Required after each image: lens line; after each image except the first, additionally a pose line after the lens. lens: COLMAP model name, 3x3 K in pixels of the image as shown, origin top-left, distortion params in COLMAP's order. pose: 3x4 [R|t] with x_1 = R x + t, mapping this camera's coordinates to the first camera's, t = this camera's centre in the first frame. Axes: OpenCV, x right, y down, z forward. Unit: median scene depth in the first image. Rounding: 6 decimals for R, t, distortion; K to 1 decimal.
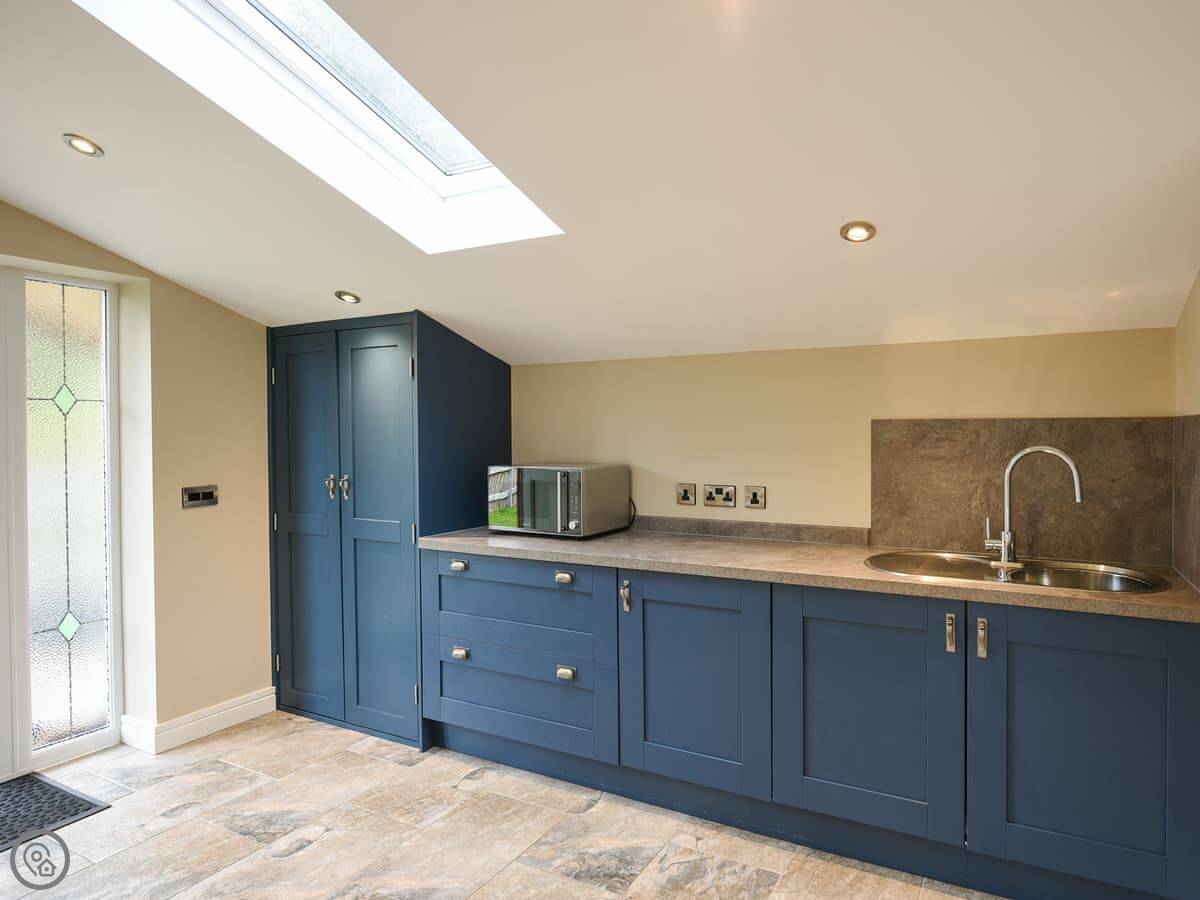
lens RADIAL K [[720.7, 0, 649.6], [0, 720.7, 433.7], [0, 0, 1]] dist [-0.006107, -0.002847]
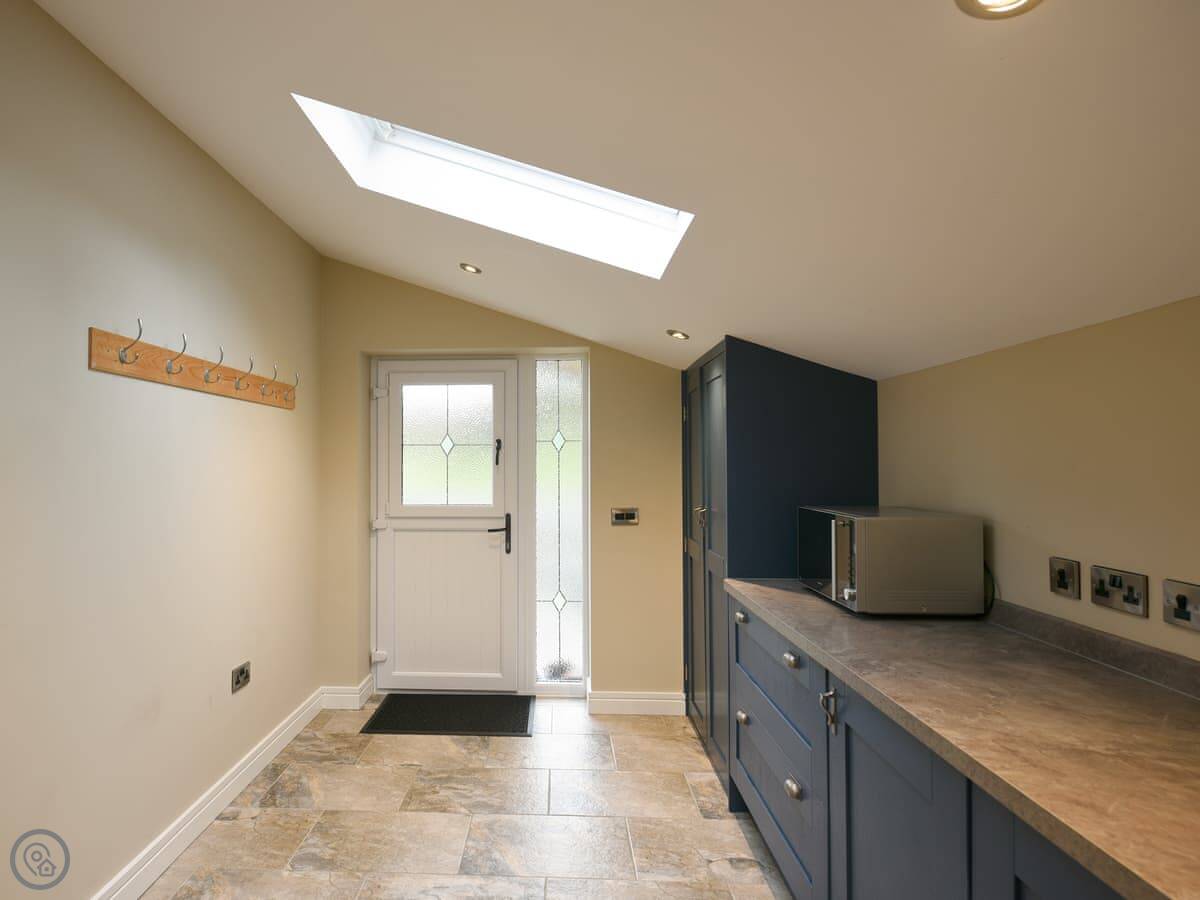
lens RADIAL K [[673.5, 0, 591.5], [0, 673.5, 445.8], [0, 0, 1]] dist [-0.017197, 0.000543]
pose [[0.410142, -0.019703, -0.911809, 0.392475], [-0.006319, 0.999681, -0.024444, -0.004491], [0.912000, 0.015788, 0.409887, 0.462792]]
